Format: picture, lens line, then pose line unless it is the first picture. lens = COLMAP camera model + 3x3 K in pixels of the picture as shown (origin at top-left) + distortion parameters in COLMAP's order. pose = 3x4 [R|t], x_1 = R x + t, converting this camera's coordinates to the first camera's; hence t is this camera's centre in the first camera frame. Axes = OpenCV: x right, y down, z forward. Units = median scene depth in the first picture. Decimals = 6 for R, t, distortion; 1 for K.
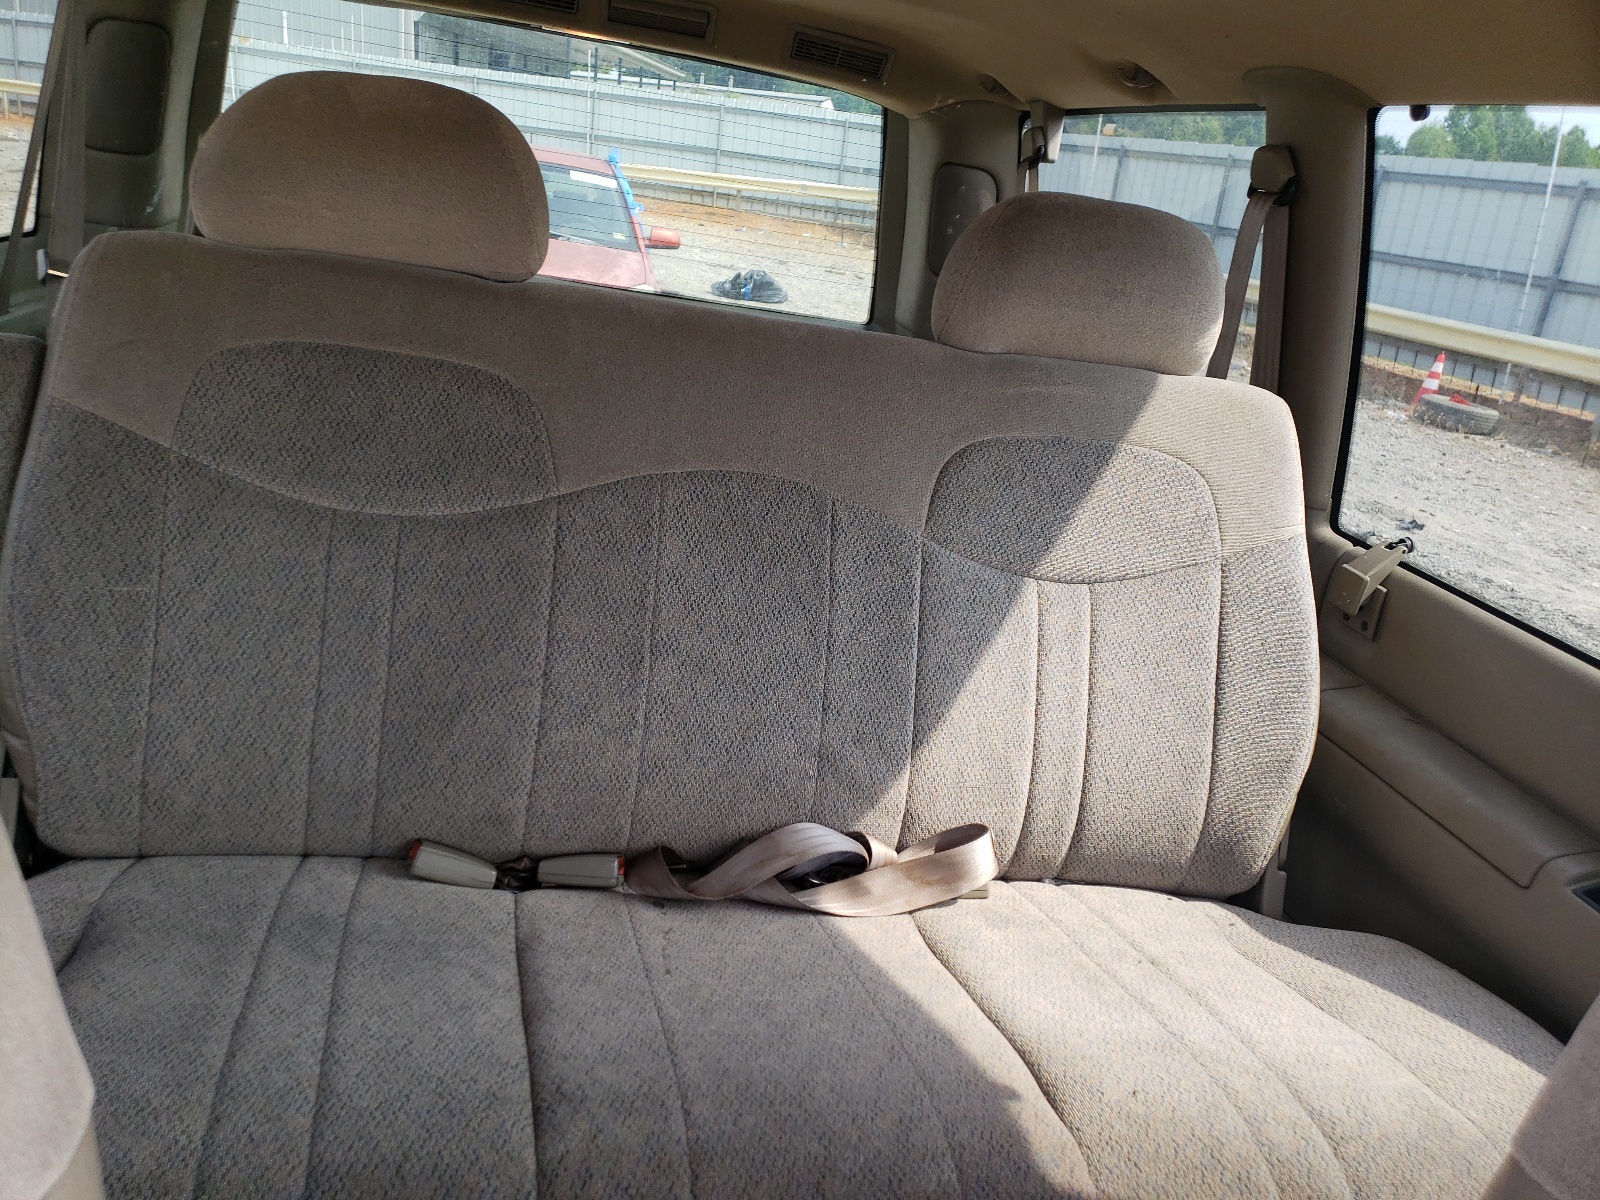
lens RADIAL K [[1215.1, 0, 800.0], [0, 1215.1, 600.0], [0, 0, 1]] dist [0.077012, -0.082923]
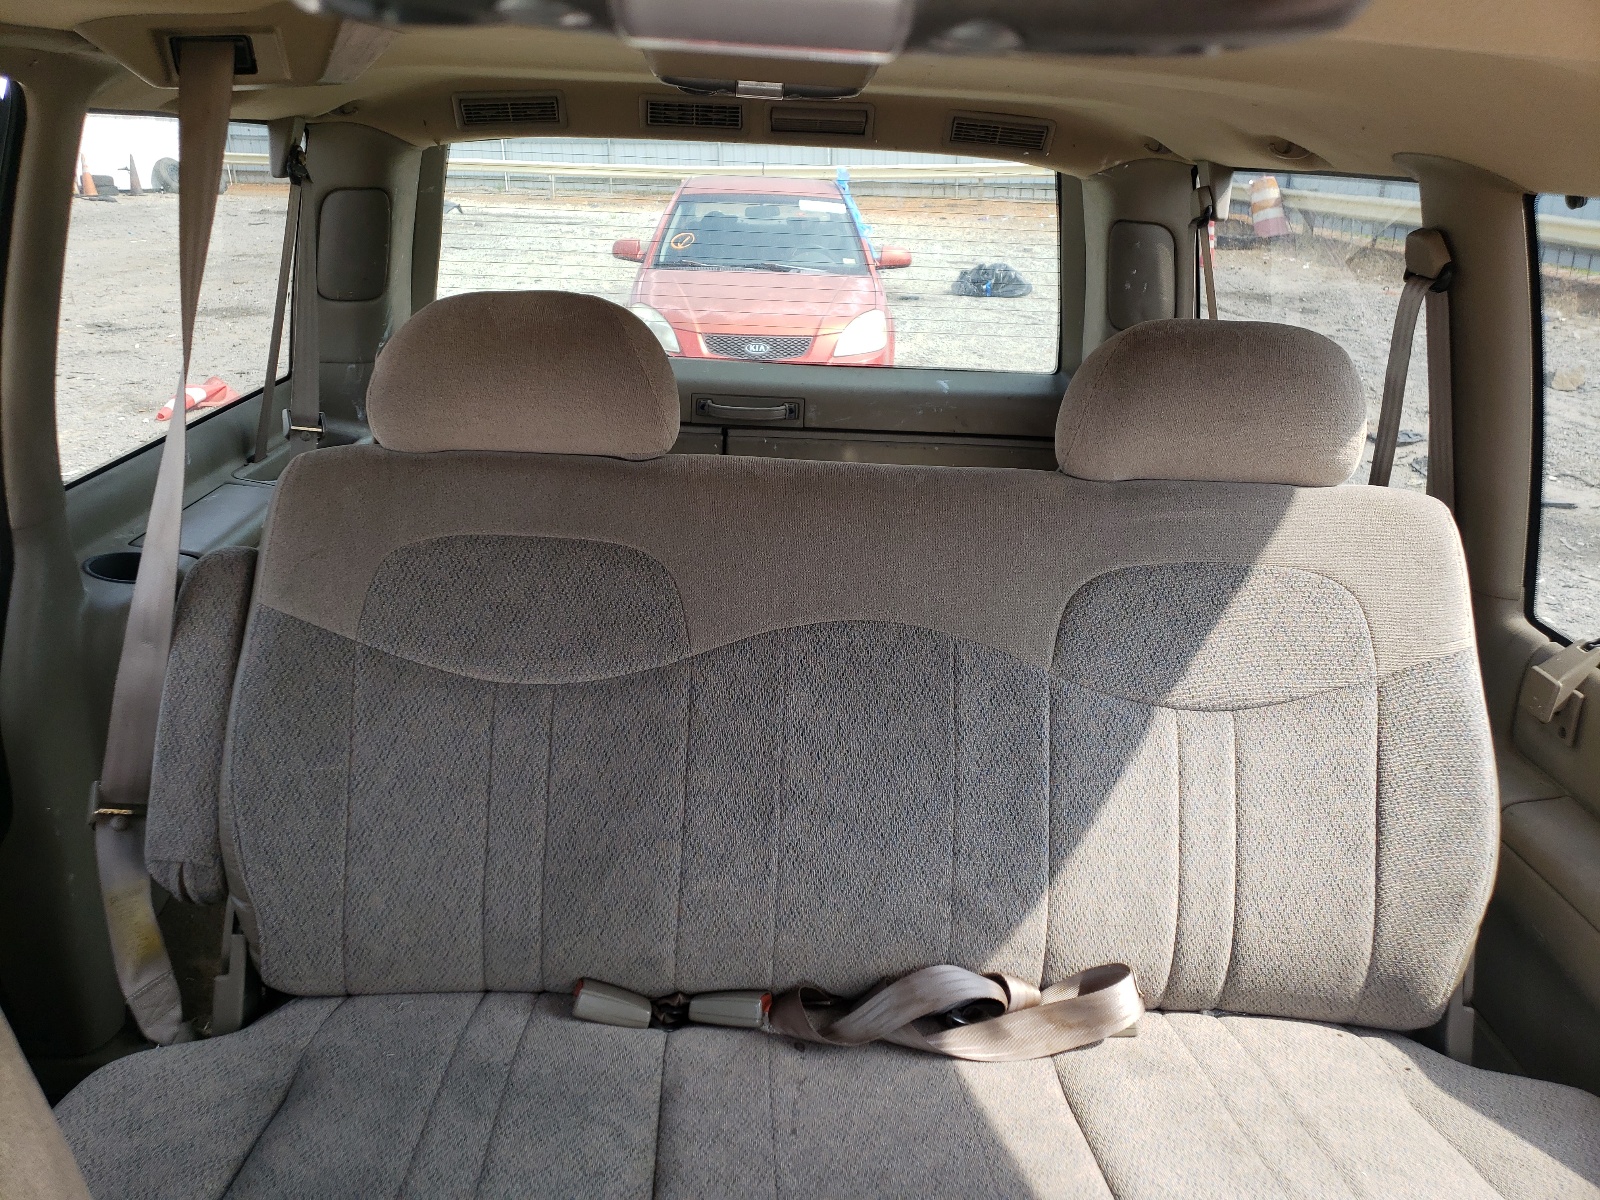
lens RADIAL K [[1222.9, 0, 800.0], [0, 1222.9, 600.0], [0, 0, 1]] dist [0.000691, 0.057192]
pose [[0.980442, -0.044962, -0.191603, 0.098826], [0.043103, 0.998974, -0.013862, -0.113608], [0.192029, 0.005332, 0.981375, -0.028439]]
